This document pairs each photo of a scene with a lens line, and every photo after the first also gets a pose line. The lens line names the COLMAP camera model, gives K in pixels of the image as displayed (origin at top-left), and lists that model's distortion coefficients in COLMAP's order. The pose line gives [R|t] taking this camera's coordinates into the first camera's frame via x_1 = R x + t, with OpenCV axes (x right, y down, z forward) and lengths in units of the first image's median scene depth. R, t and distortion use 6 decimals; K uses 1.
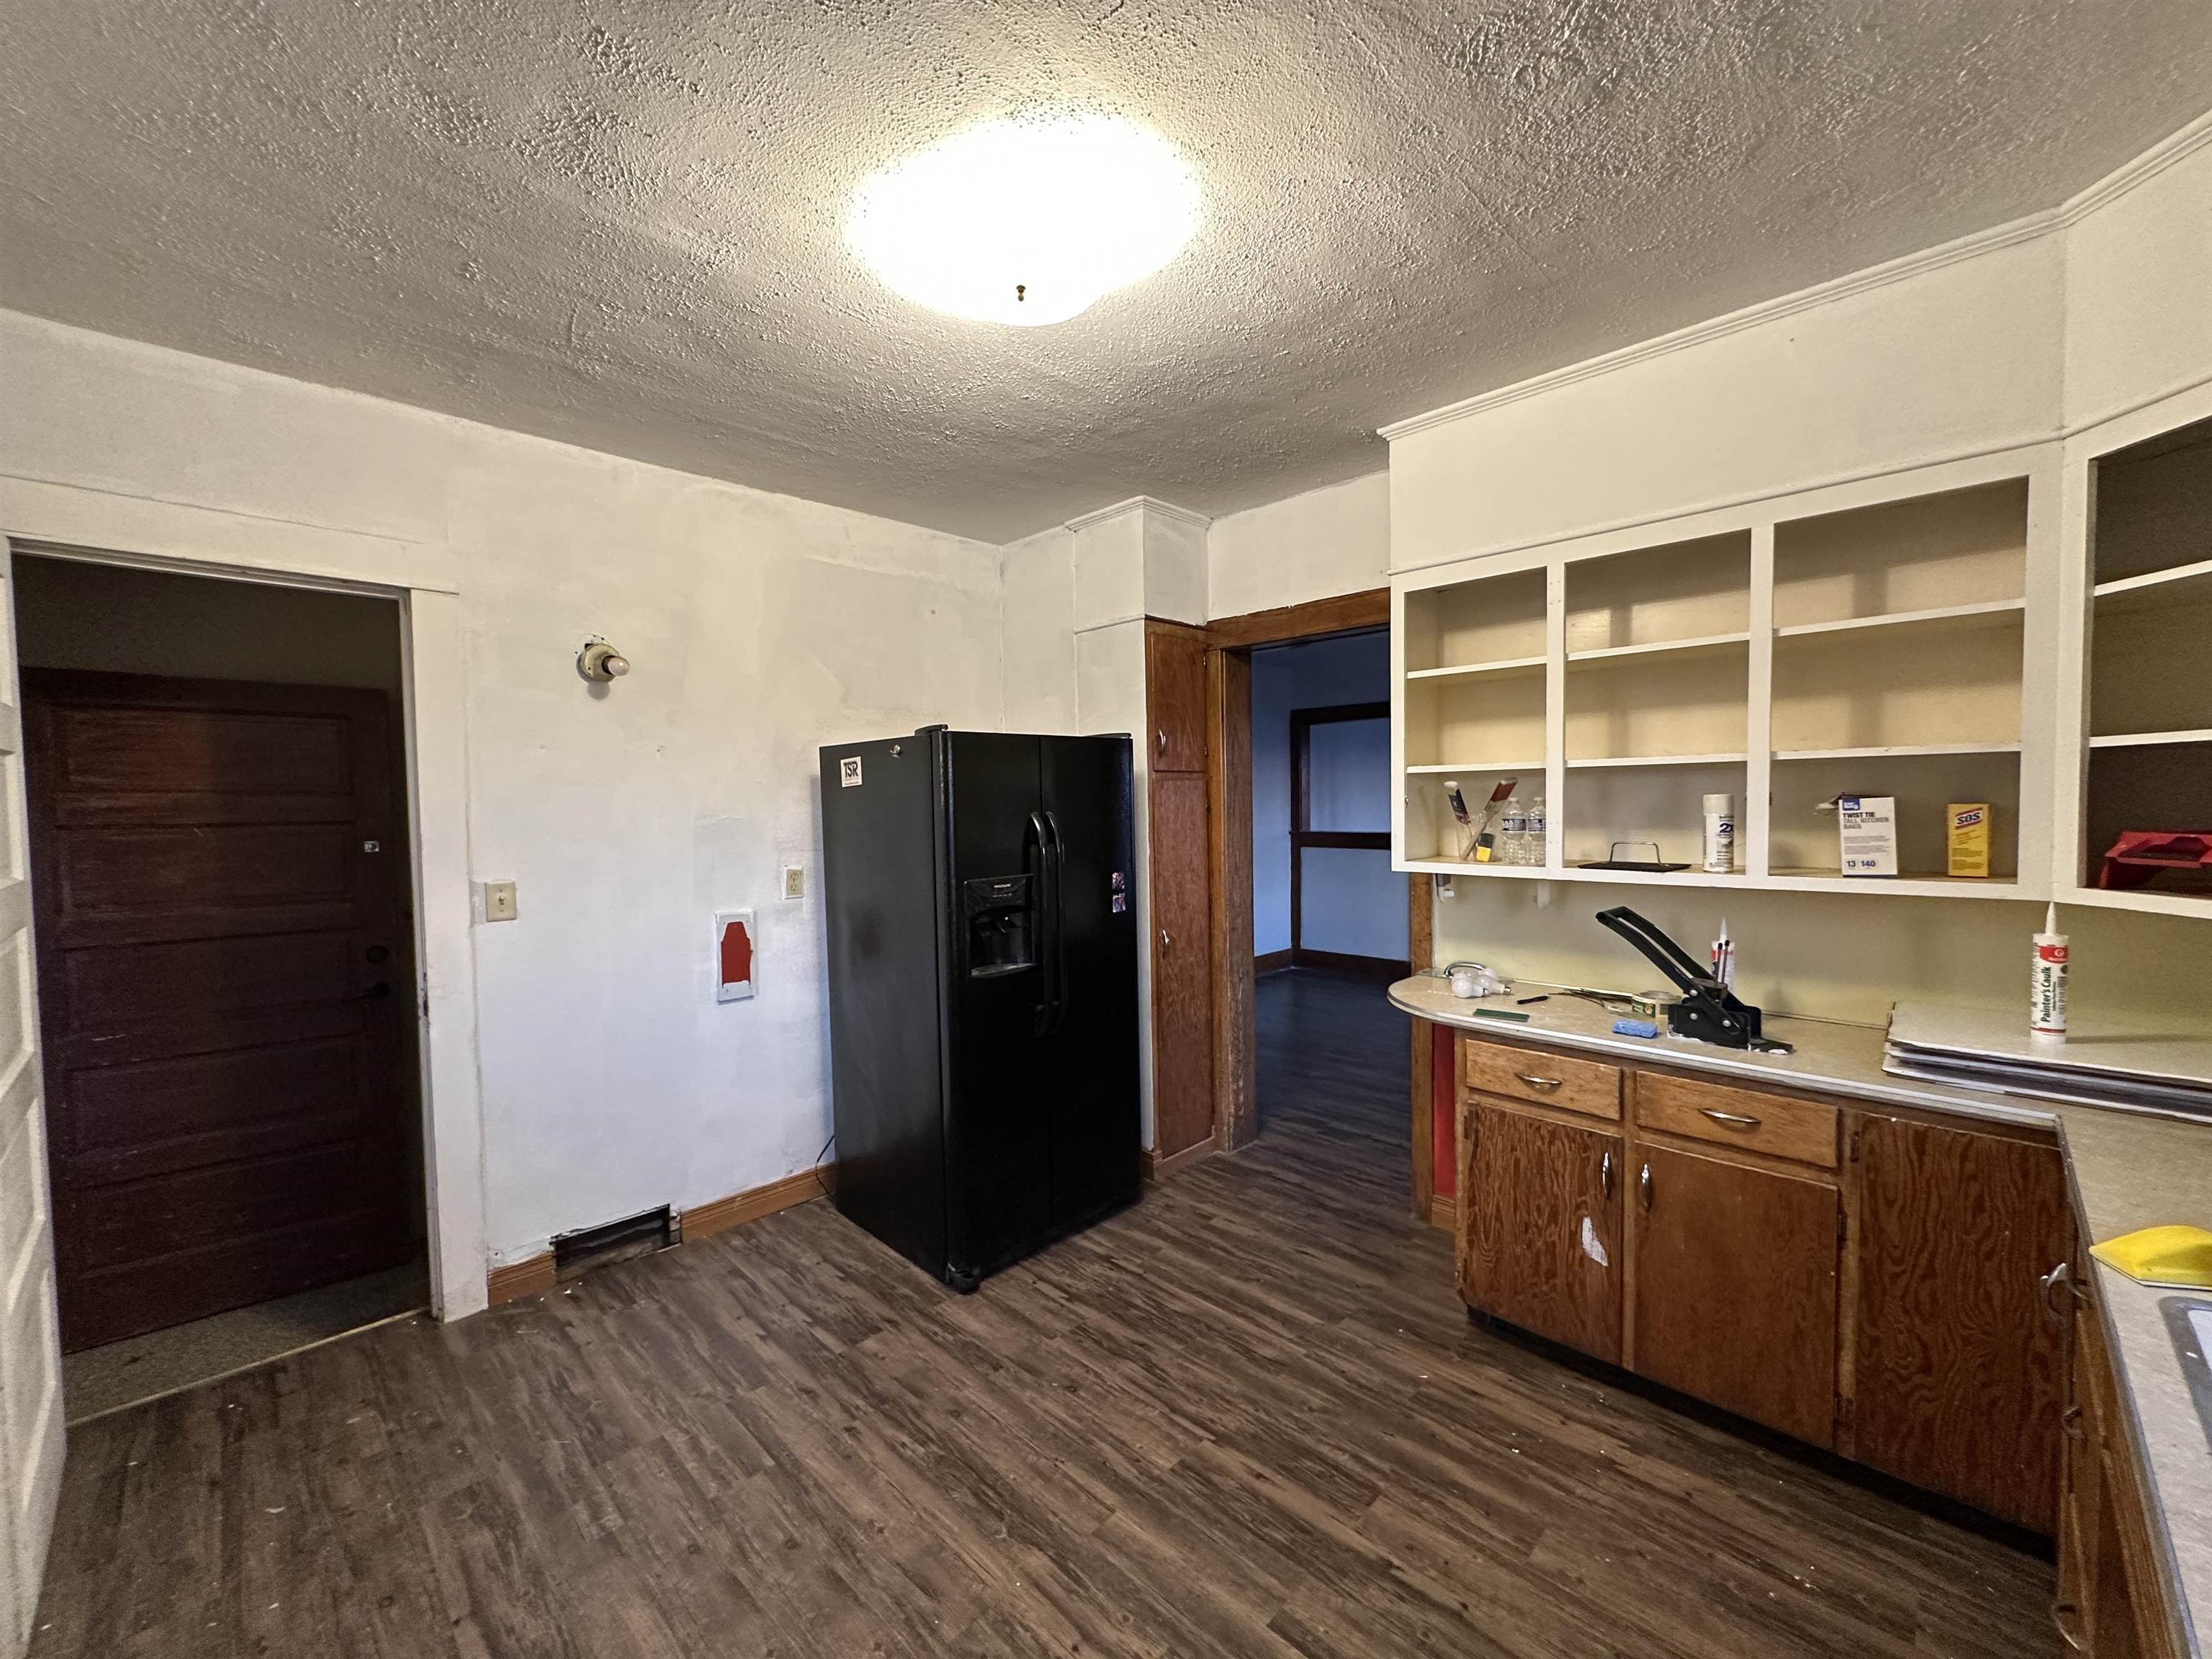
lens RADIAL K [[874.6, 0, 1099.6], [0, 874.6, 832.5], [0, 0, 1]] dist [-0.002525, 0.000080]
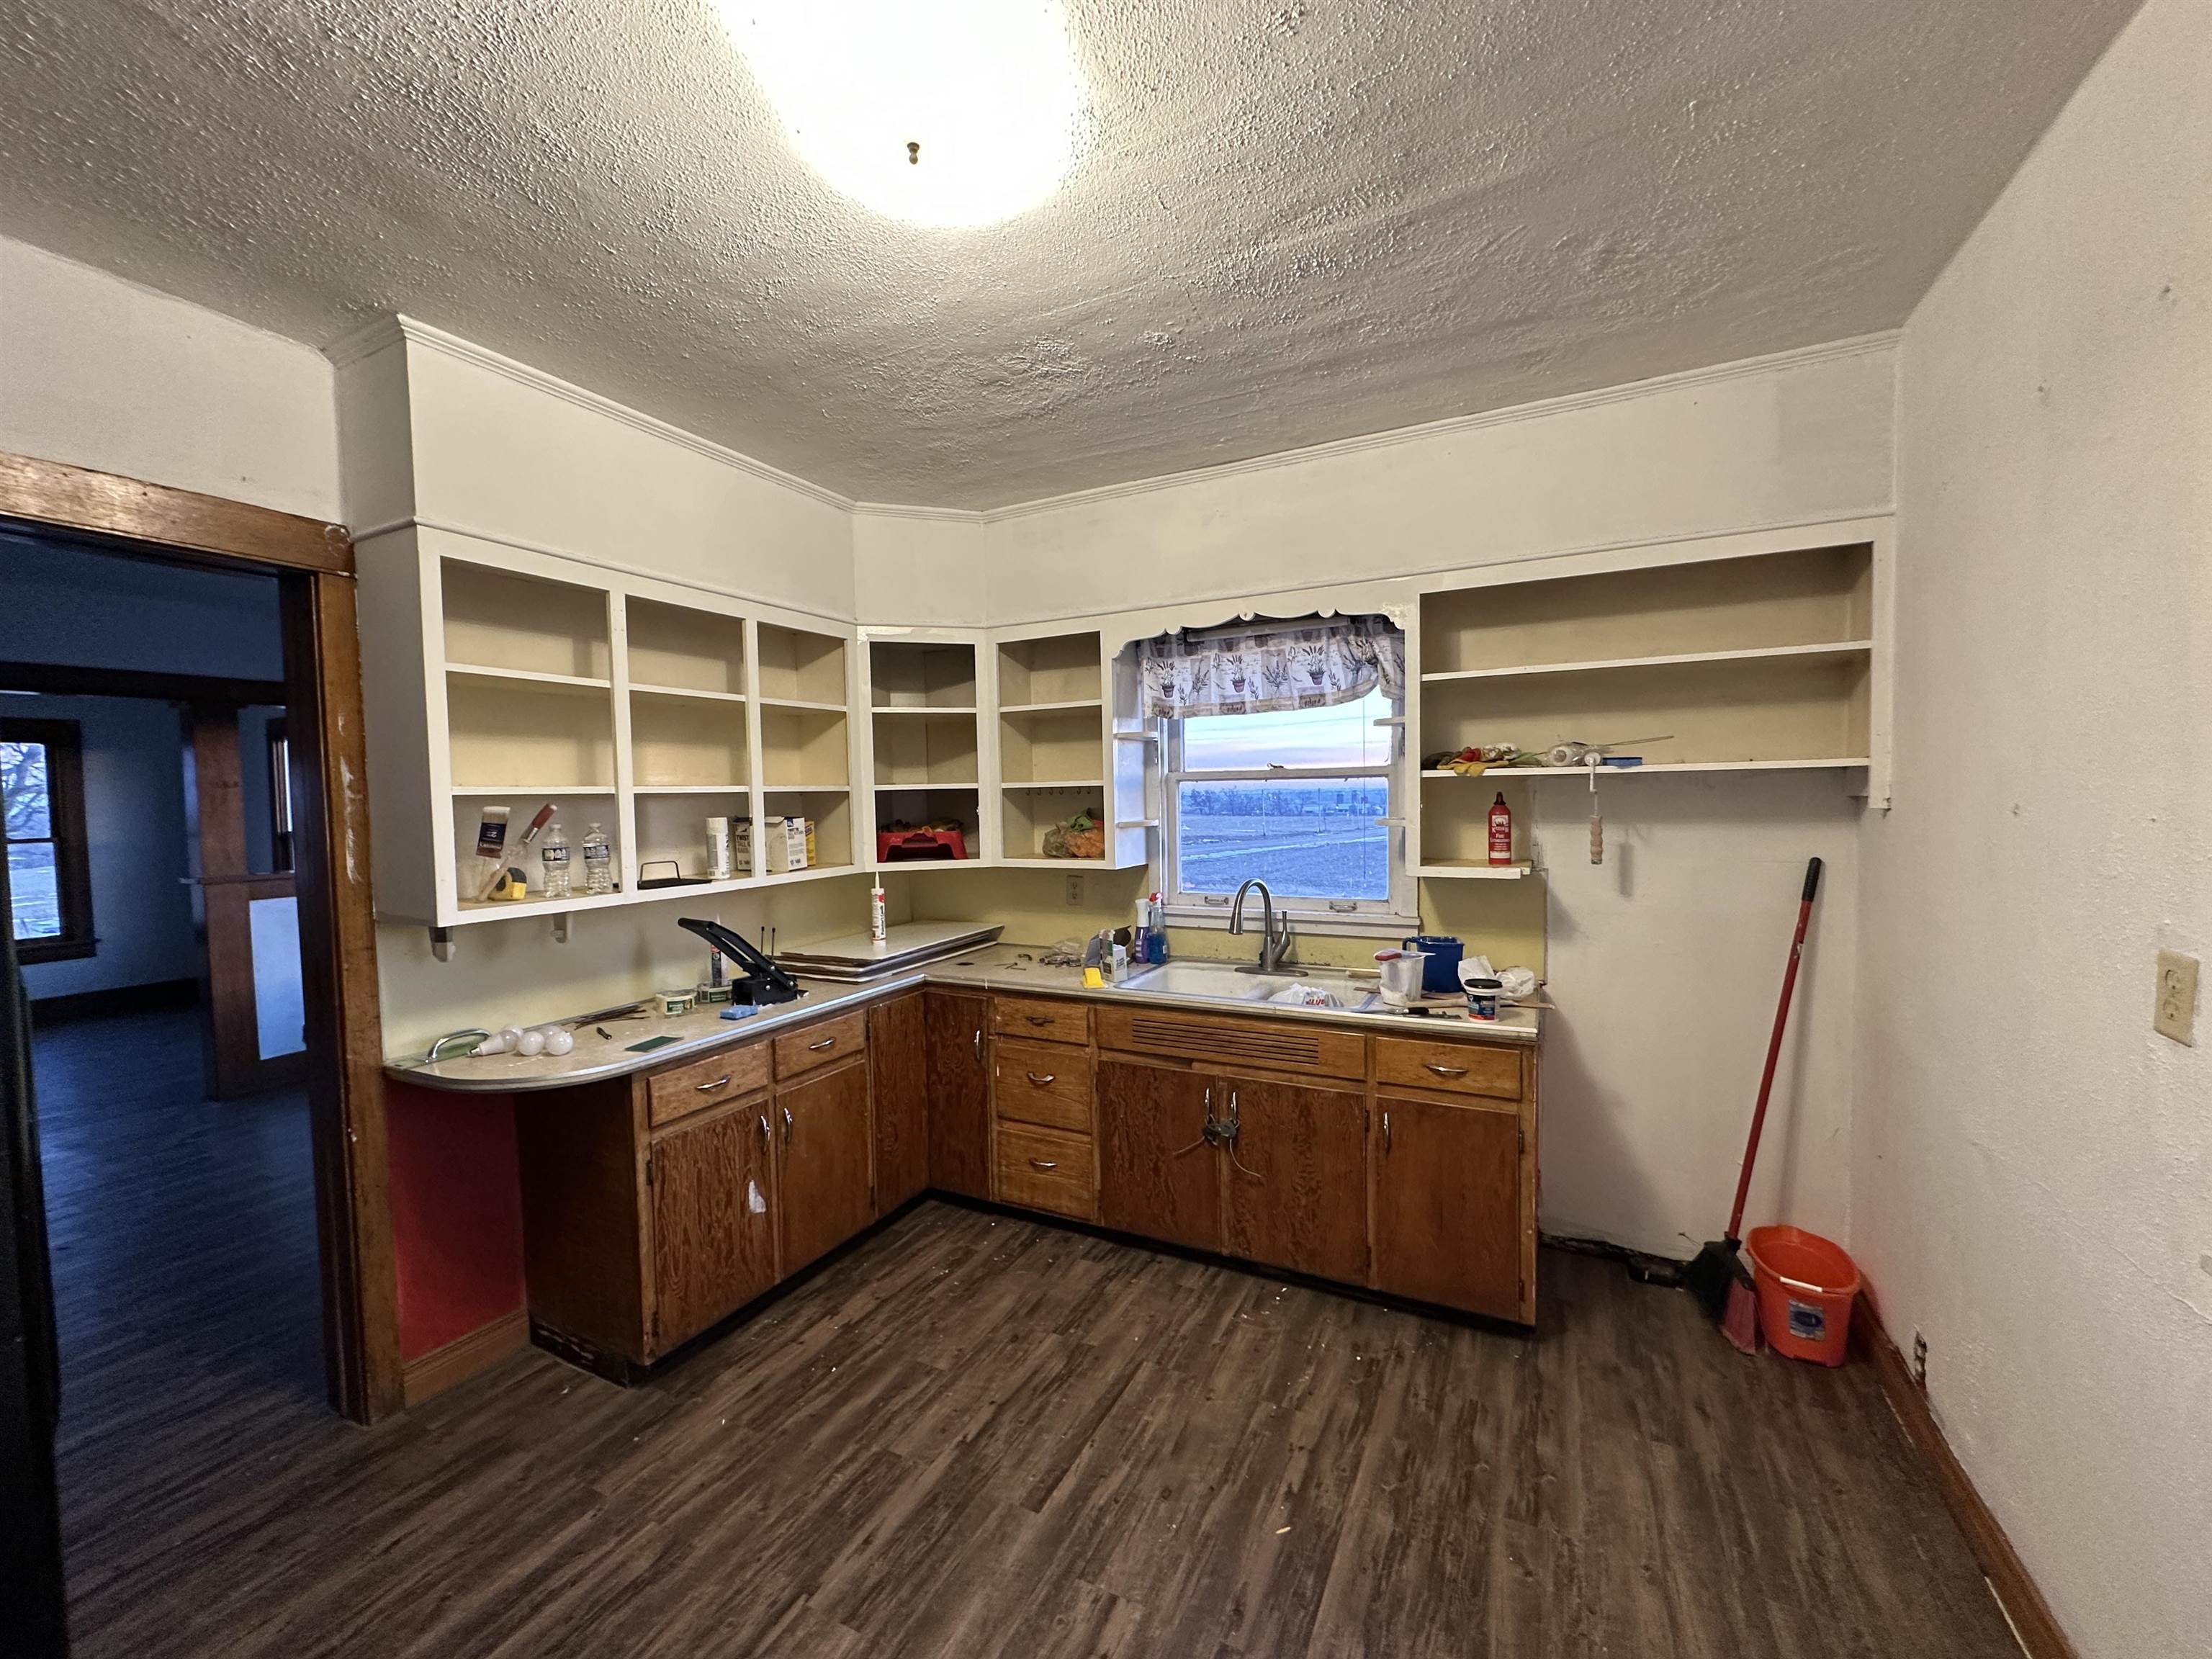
lens RADIAL K [[874.6, 0, 1108.6], [0, 874.6, 831.8], [0, 0, 1]] dist [-0.002525, 0.000080]
pose [[-0.310935, -0.018886, 0.950243, -0.702503], [0.060963, 0.997347, 0.039770, -0.041000], [-0.948474, 0.070295, -0.308959, 0.897904]]
